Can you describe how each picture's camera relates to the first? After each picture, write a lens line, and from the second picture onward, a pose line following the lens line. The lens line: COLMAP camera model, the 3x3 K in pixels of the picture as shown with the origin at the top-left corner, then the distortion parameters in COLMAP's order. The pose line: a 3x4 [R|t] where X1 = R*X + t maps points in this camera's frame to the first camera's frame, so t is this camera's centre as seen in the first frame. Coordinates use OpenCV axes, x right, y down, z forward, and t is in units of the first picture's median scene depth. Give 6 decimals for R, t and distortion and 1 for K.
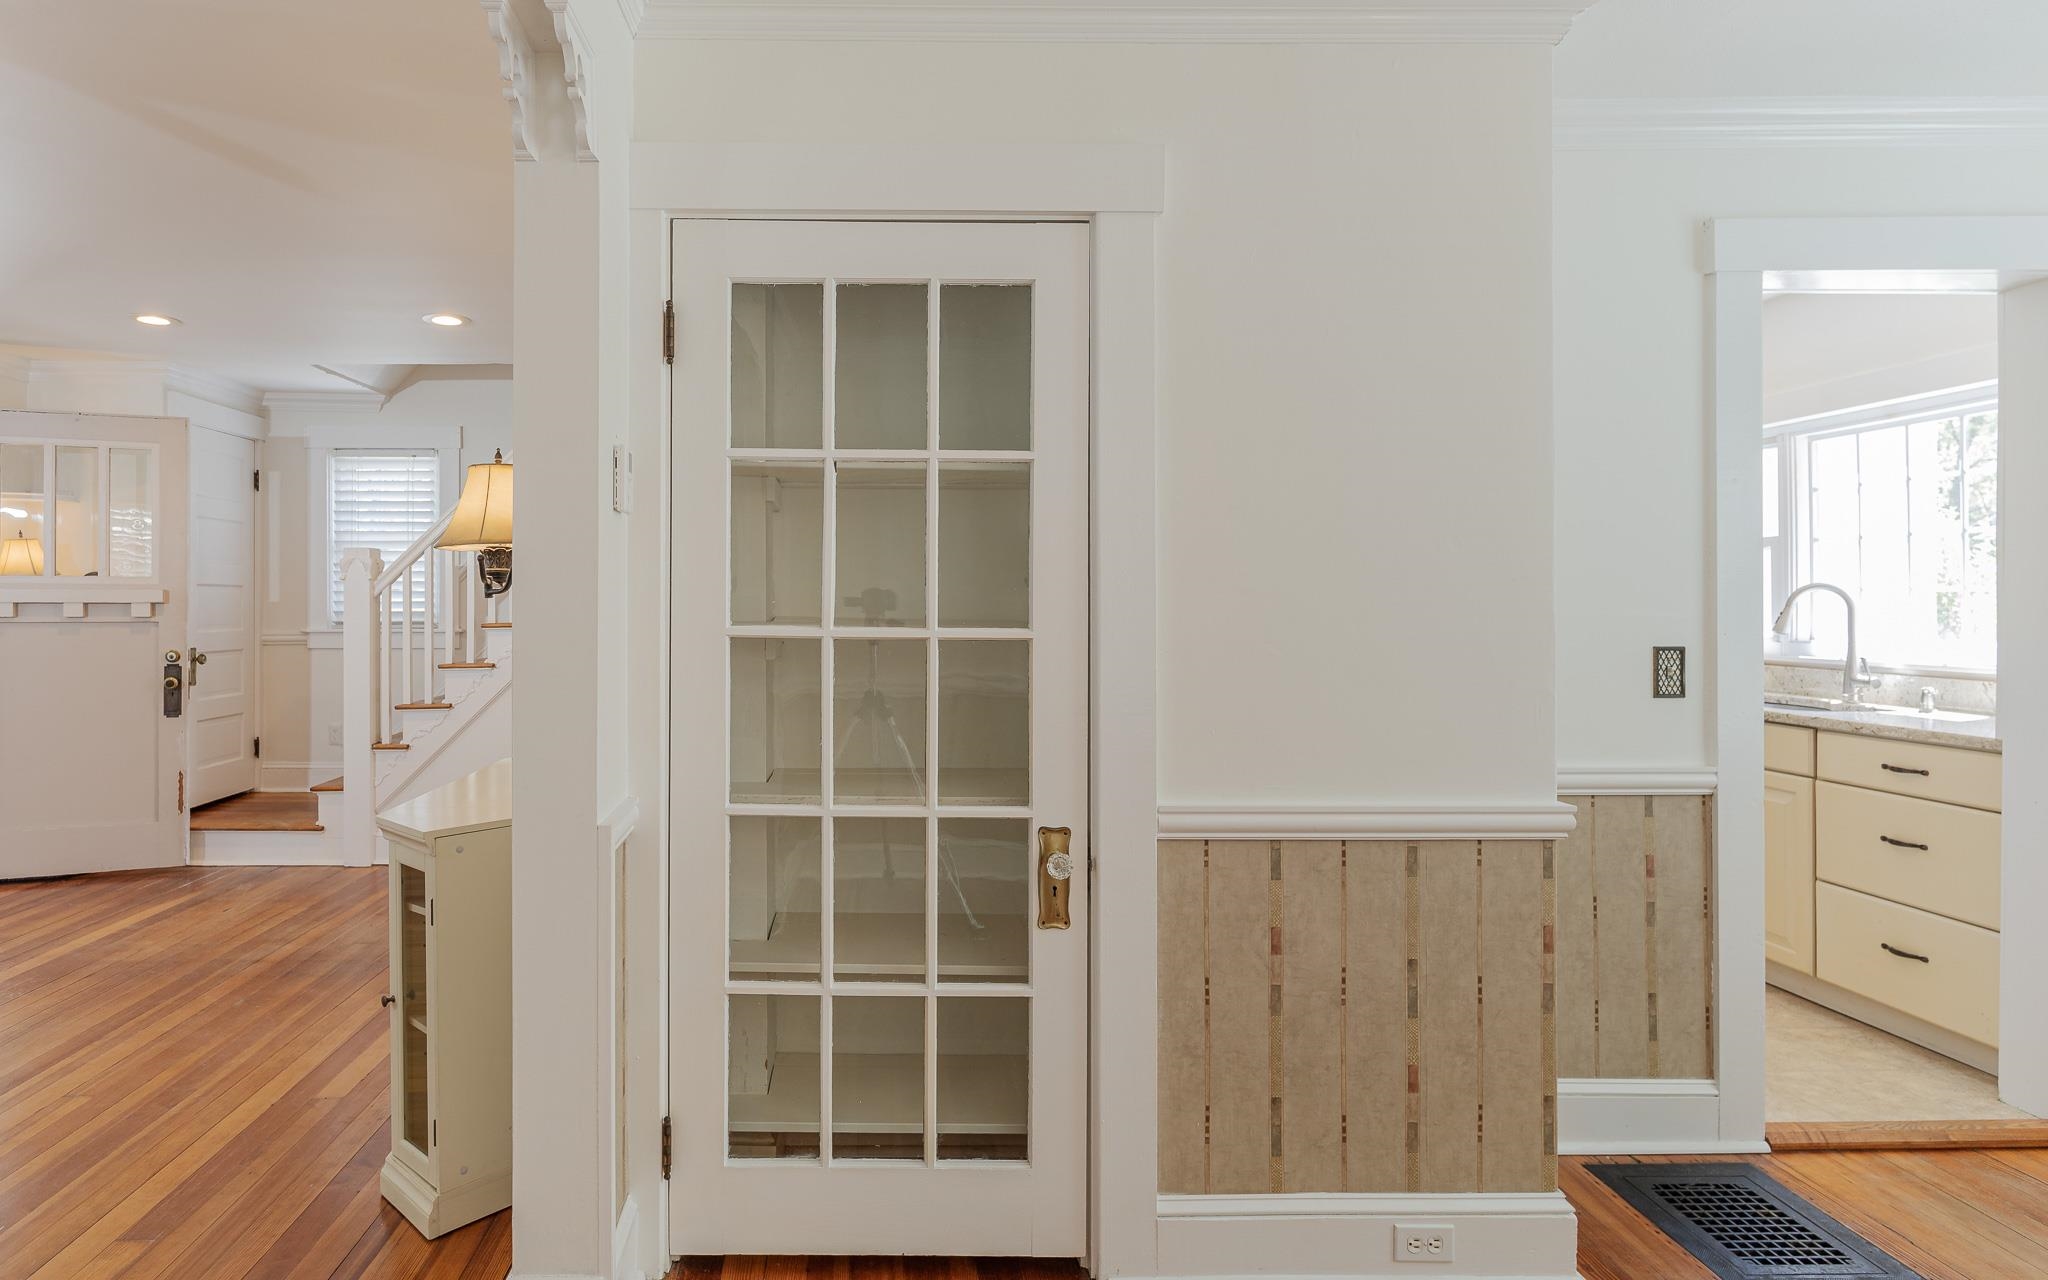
lens RADIAL K [[1083.8, 0, 826.5], [0, 1083.8, 597.8], [0, 0, 1]] dist [-0.001236, -0.002979]
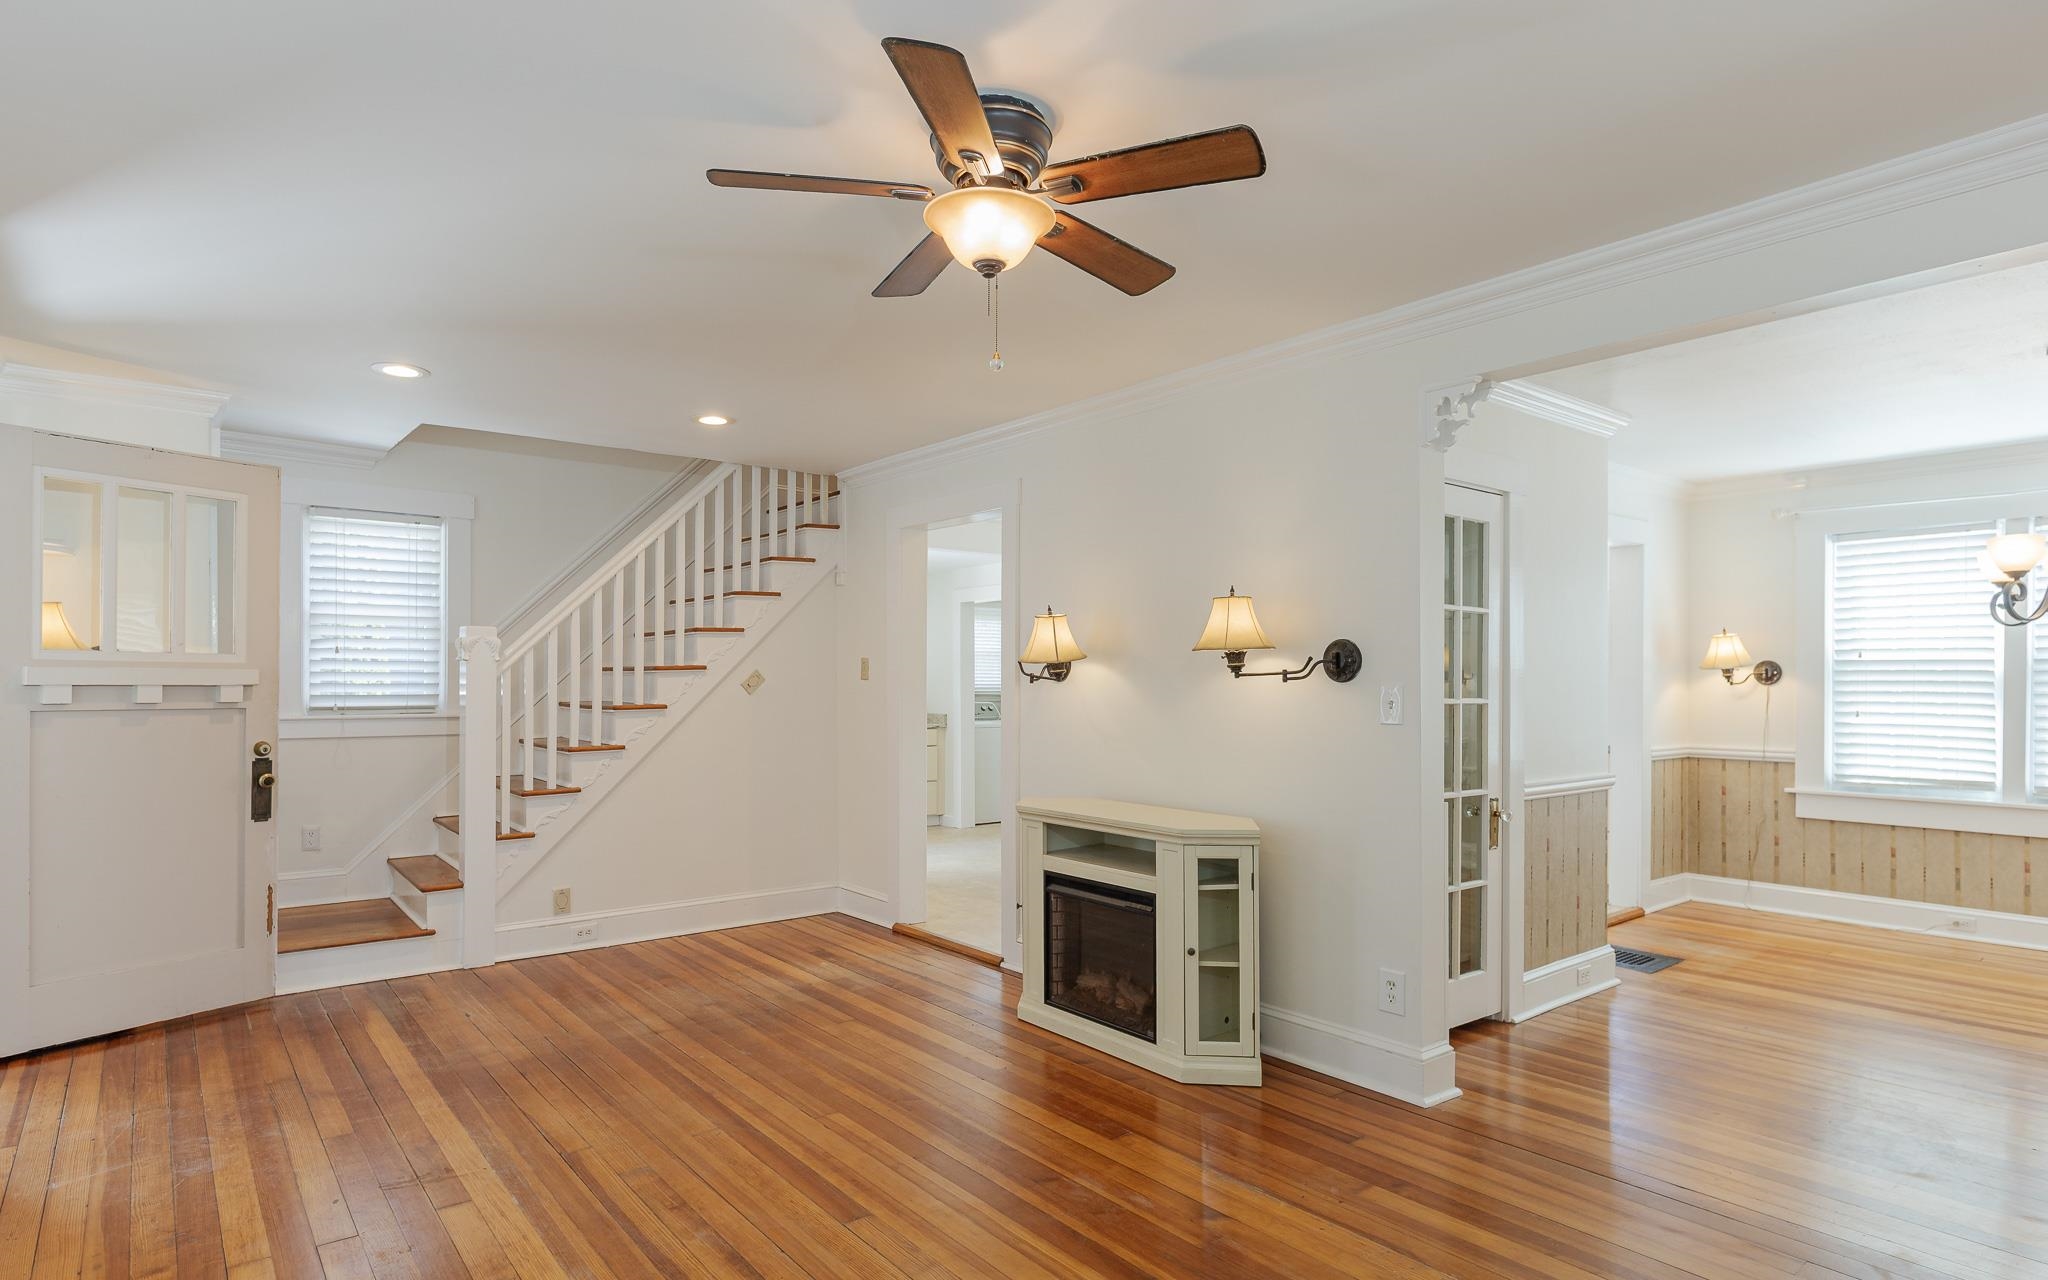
lens RADIAL K [[1083.8, 0, 986.7], [0, 1083.8, 692.8], [0, 0, 1]] dist [-0.001236, -0.002979]
pose [[0.794655, -0.002202, 0.607057, -0.665406], [-0.003533, 0.999960, 0.008251, 0.001903], [-0.607051, -0.008702, 0.794615, -0.004830]]
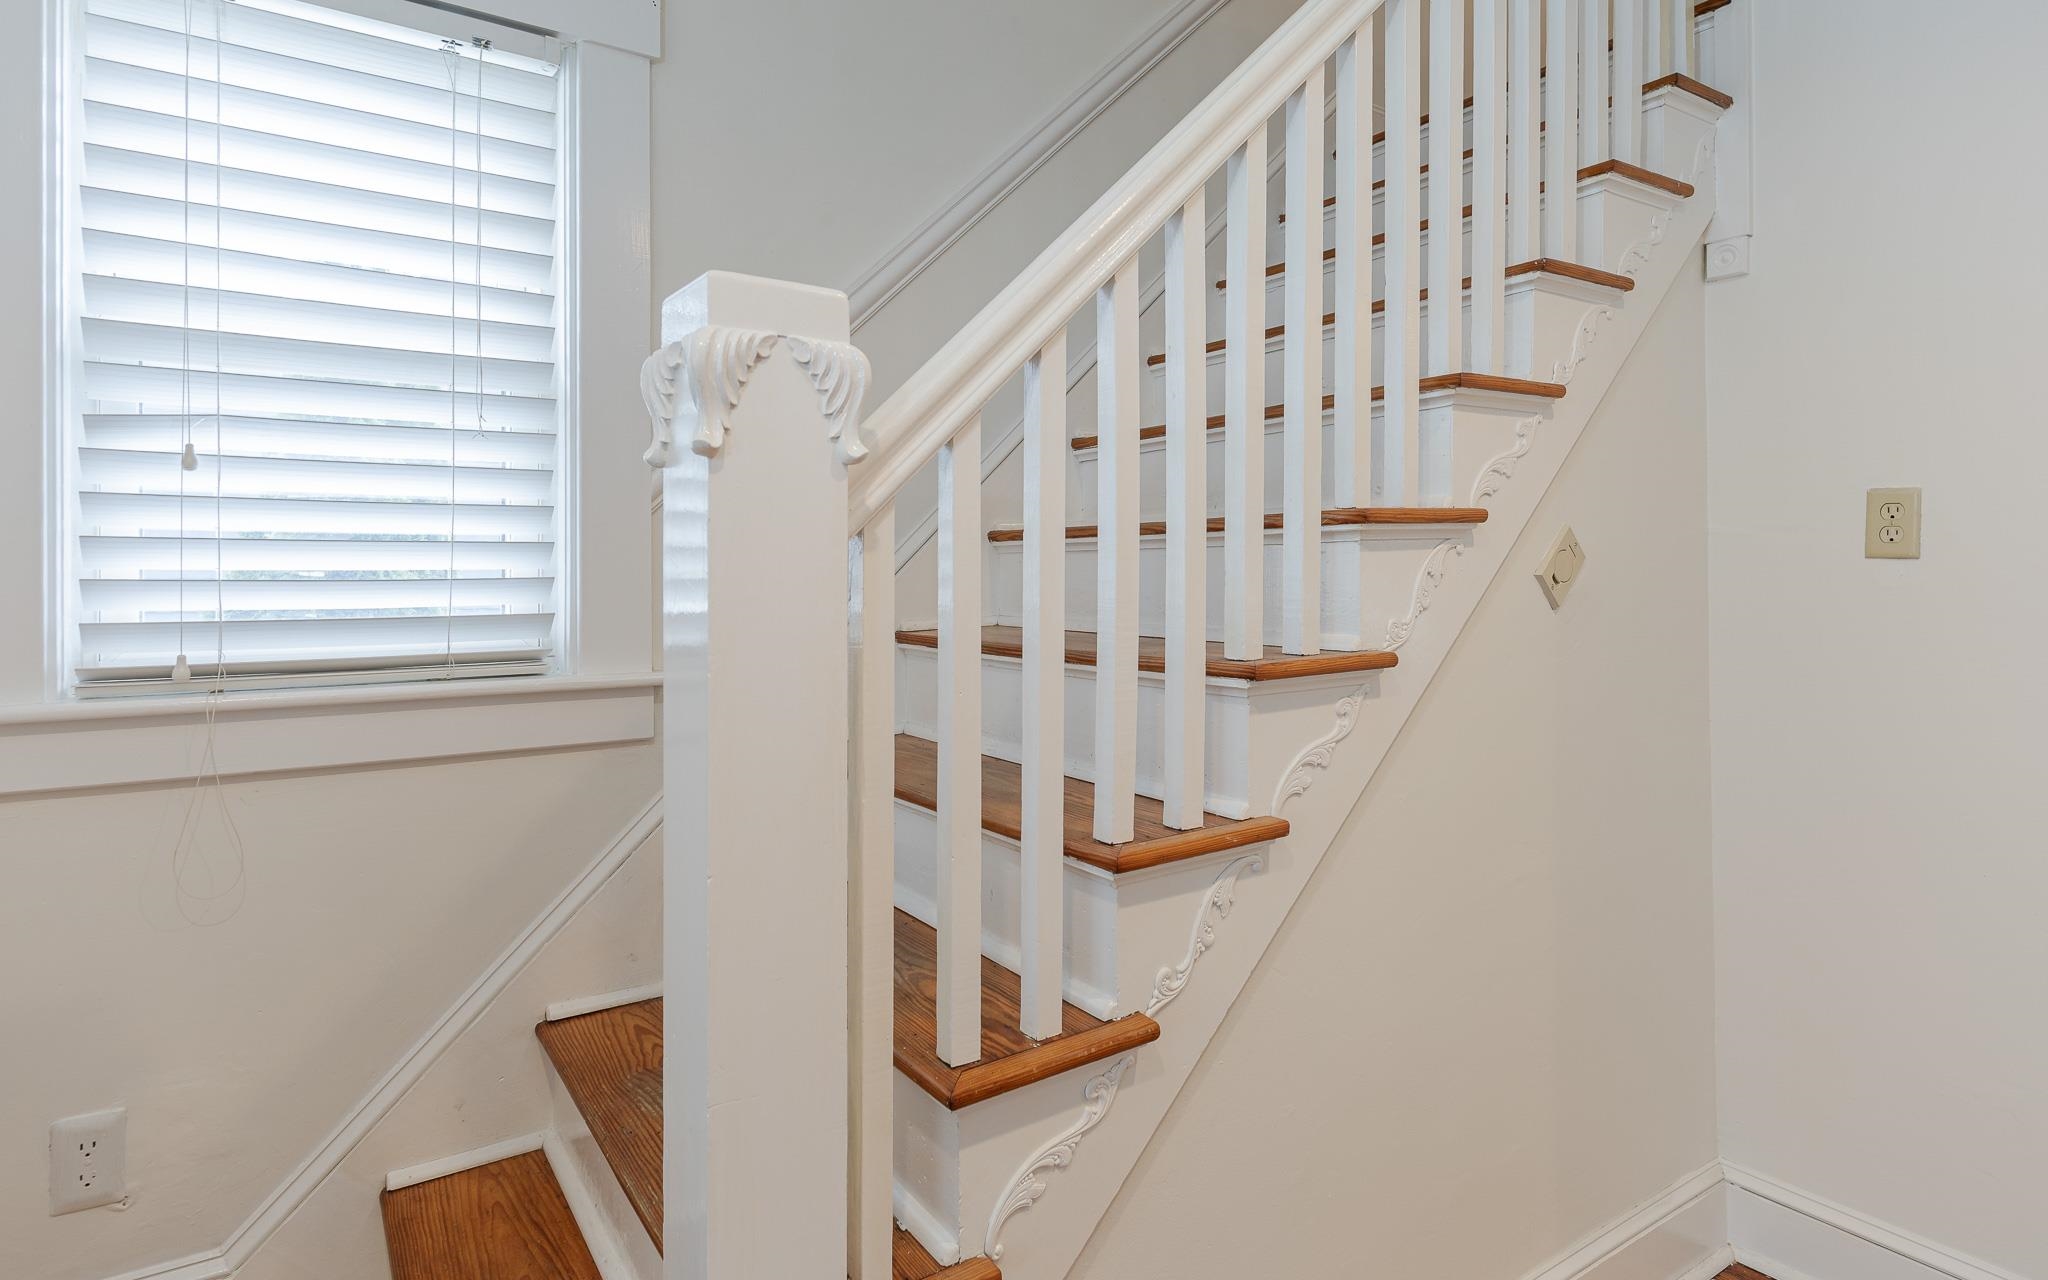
lens RADIAL K [[1083.8, 0, 1032.2], [0, 1083.8, 588.3], [0, 0, 1]] dist [-0.001236, -0.002979]
pose [[0.818184, -0.005350, 0.574932, -0.511245], [0.003108, 0.999983, 0.004882, 0.004997], [-0.574948, -0.002208, 0.818187, 0.846850]]
